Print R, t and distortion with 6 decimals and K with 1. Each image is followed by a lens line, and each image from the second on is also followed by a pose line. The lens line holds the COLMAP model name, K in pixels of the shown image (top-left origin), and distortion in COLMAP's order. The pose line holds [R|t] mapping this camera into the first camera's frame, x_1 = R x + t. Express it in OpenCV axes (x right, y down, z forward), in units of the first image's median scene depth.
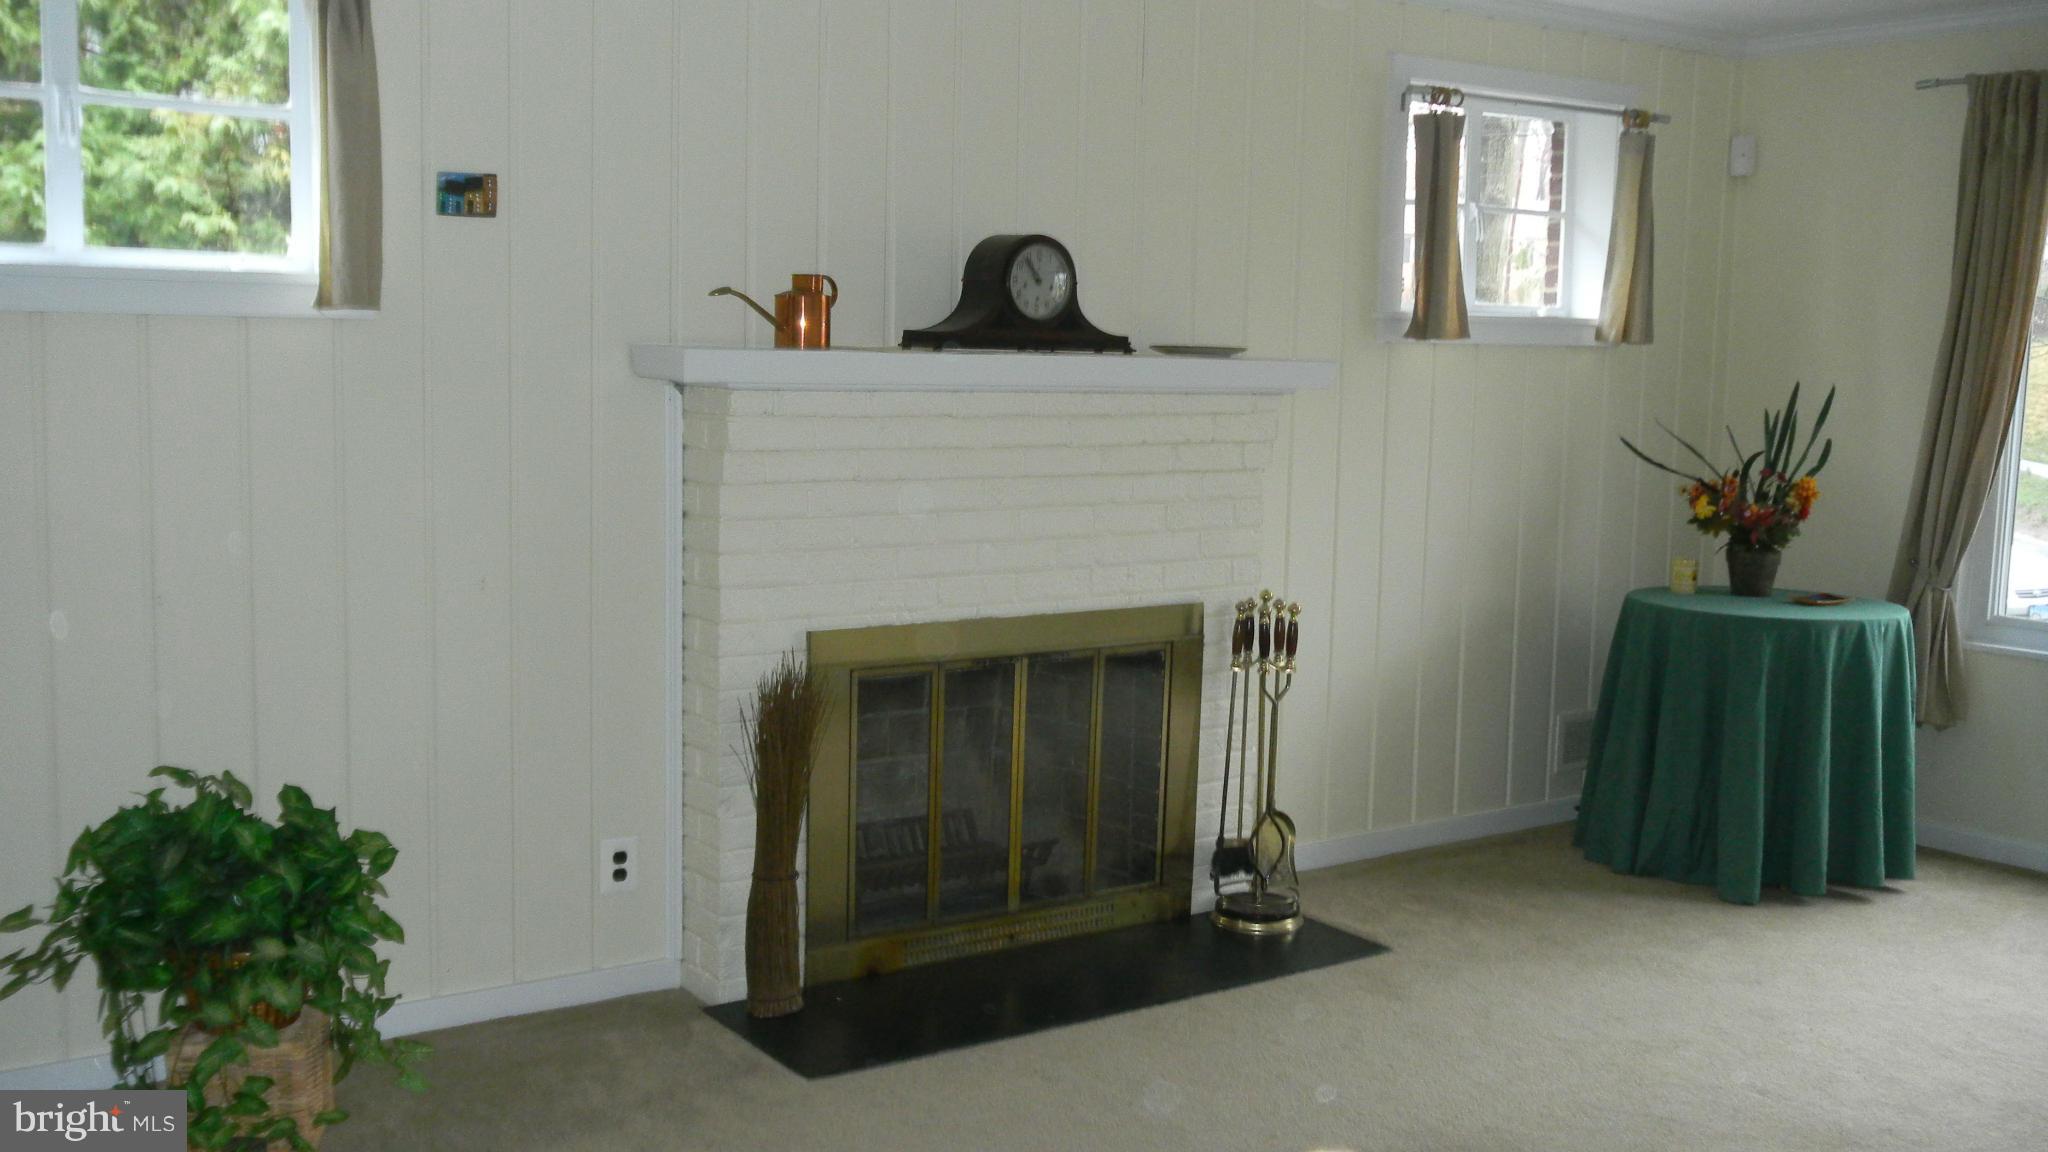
lens RADIAL K [[1961.2, 0, 1045.4], [0, 1961.2, 584.5], [0, 0, 1]] dist [-0.055654, 0.075448]
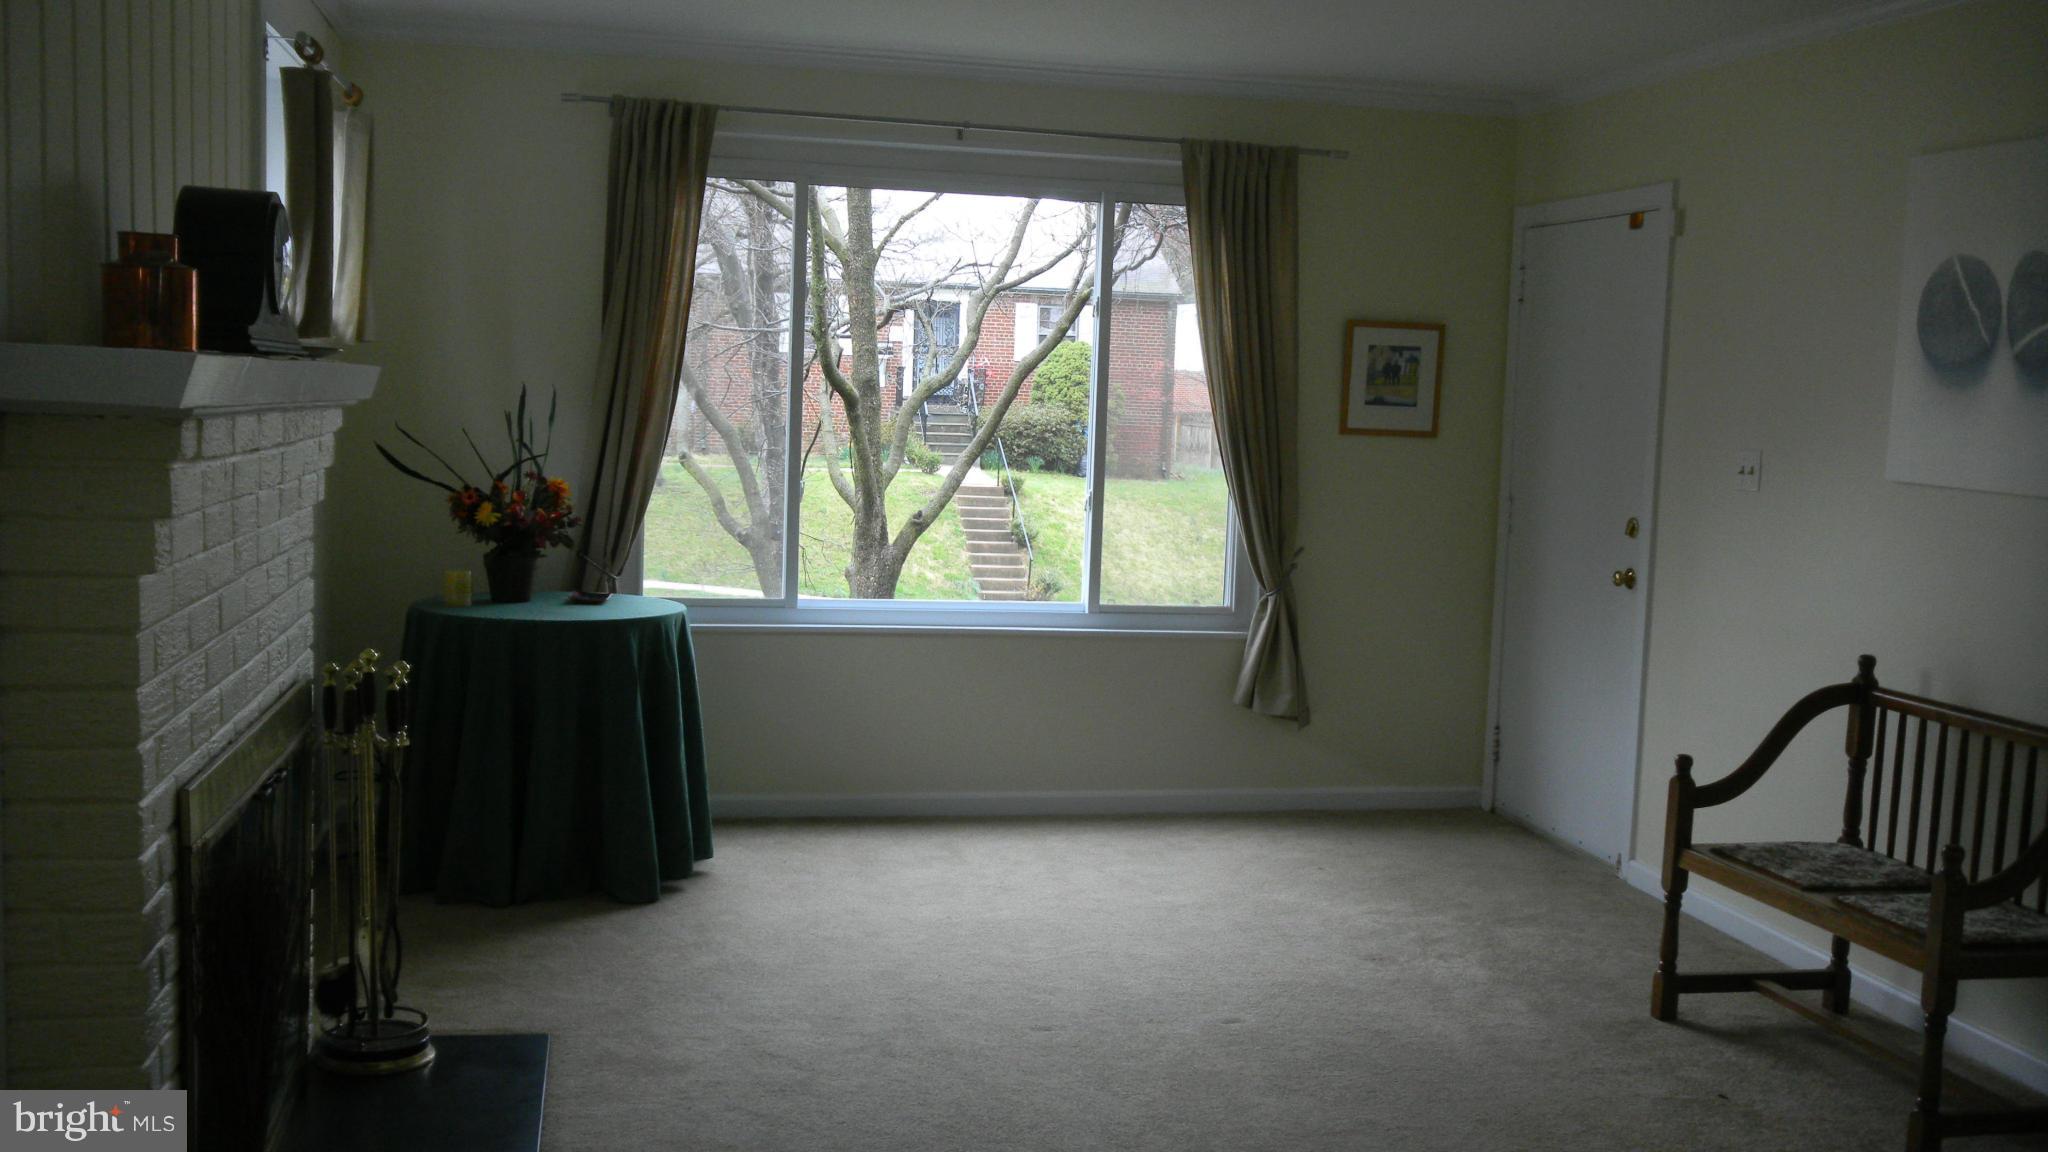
lens RADIAL K [[1961.2, 0, 1045.4], [0, 1961.2, 584.5], [0, 0, 1]] dist [-0.055654, 0.075448]
pose [[0.408465, -0.095177, 0.907798, -0.451151], [0.084363, 0.994228, 0.066279, -0.048624], [-0.908867, 0.049512, 0.414137, 0.371499]]
